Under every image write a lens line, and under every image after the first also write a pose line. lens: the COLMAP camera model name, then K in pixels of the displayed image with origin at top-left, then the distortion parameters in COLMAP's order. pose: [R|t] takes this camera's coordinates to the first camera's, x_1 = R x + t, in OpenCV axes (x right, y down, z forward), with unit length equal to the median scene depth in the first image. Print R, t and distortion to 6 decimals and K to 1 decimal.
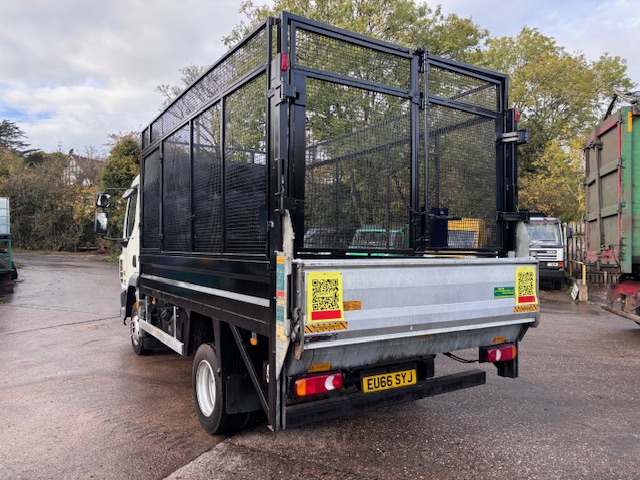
lens RADIAL K [[486.5, 0, 318.7], [0, 486.5, 240.8], [0, 0, 1]] dist [0.021160, -0.037564]
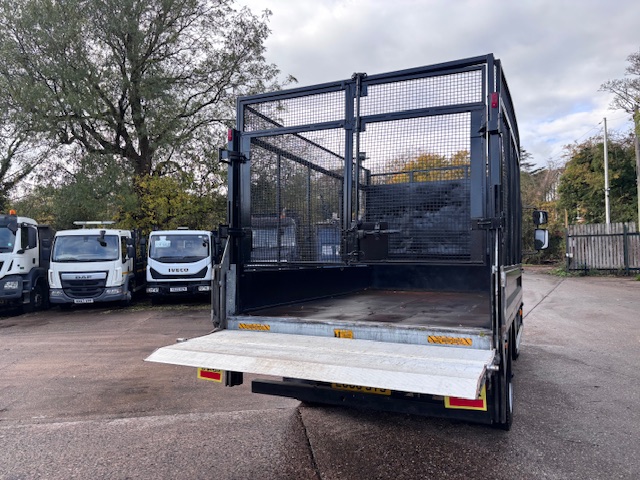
lens RADIAL K [[486.5, 0, 317.0], [0, 486.5, 248.0], [0, 0, 1]] dist [0.021160, -0.037564]
pose [[0.545710, -0.024111, -0.837627, 0.664684], [0.014193, 0.999709, -0.019530, 0.004272], [0.837854, -0.001230, 0.545894, 0.224332]]
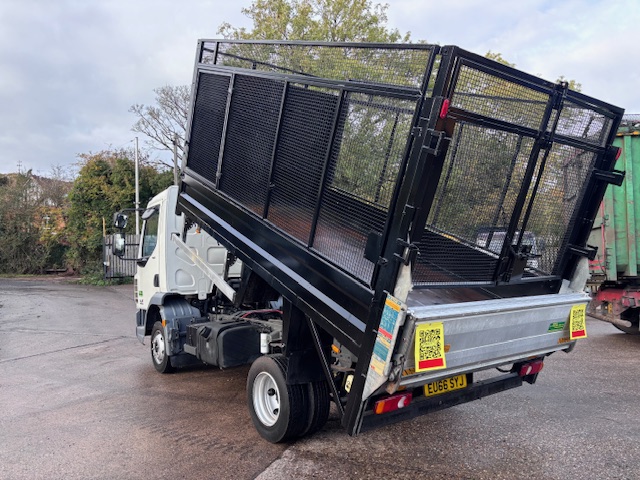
lens RADIAL K [[486.5, 0, 314.7], [0, 486.5, 242.9], [0, 0, 1]] dist [0.021160, -0.037564]
pose [[0.997123, -0.018733, 0.073447, -0.144420], [0.021004, 0.999321, -0.030264, 0.000906], [-0.072831, 0.031719, 0.996840, -0.044429]]
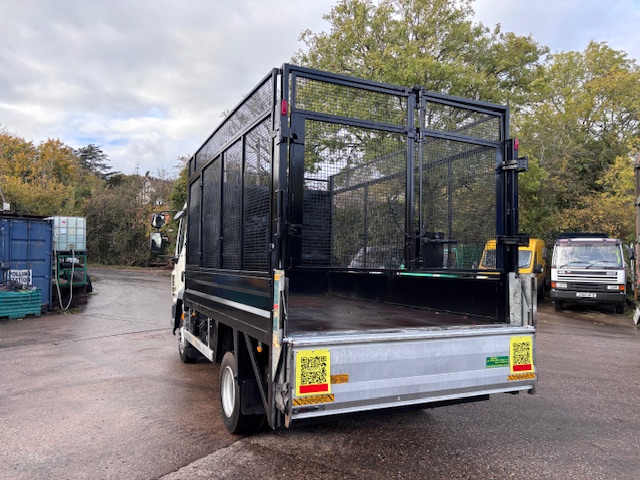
lens RADIAL K [[486.5, 0, 324.0], [0, 486.5, 243.5], [0, 0, 1]] dist [0.021160, -0.037564]
pose [[0.992412, 0.006790, -0.122766, 0.088410], [-0.010639, 0.999471, -0.030723, -0.003918], [0.122493, 0.031796, 0.991960, -0.067767]]
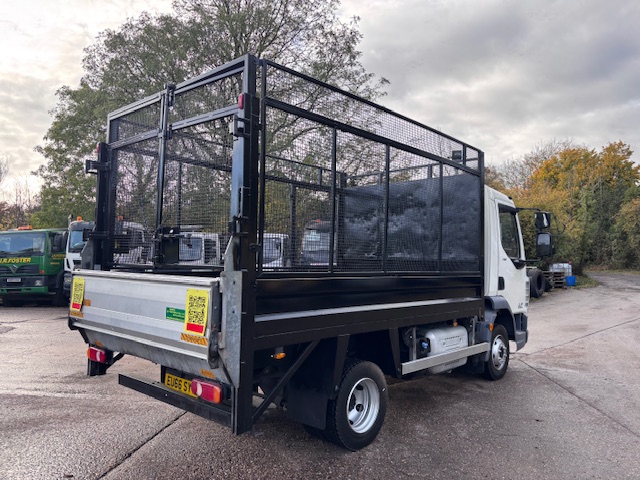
lens RADIAL K [[486.5, 0, 316.9], [0, 486.5, 239.9], [0, 0, 1]] dist [0.021160, -0.037564]
pose [[0.267423, -0.040841, -0.962713, 0.863183], [-0.004261, 0.999041, -0.043566, 0.004534], [0.963570, 0.015752, 0.266992, 0.662469]]
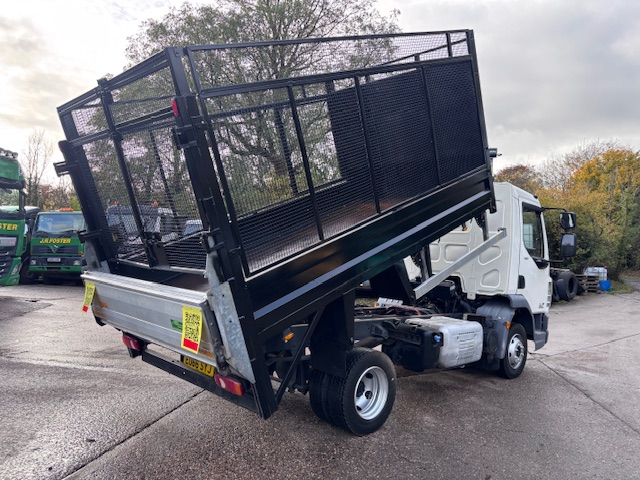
lens RADIAL K [[486.5, 0, 319.4], [0, 486.5, 238.8], [0, 0, 1]] dist [0.021160, -0.037564]
pose [[0.209449, -0.019202, -0.977631, 0.893072], [-0.047934, 0.998404, -0.029879, 0.009512], [0.976644, 0.053120, 0.208194, 0.680681]]
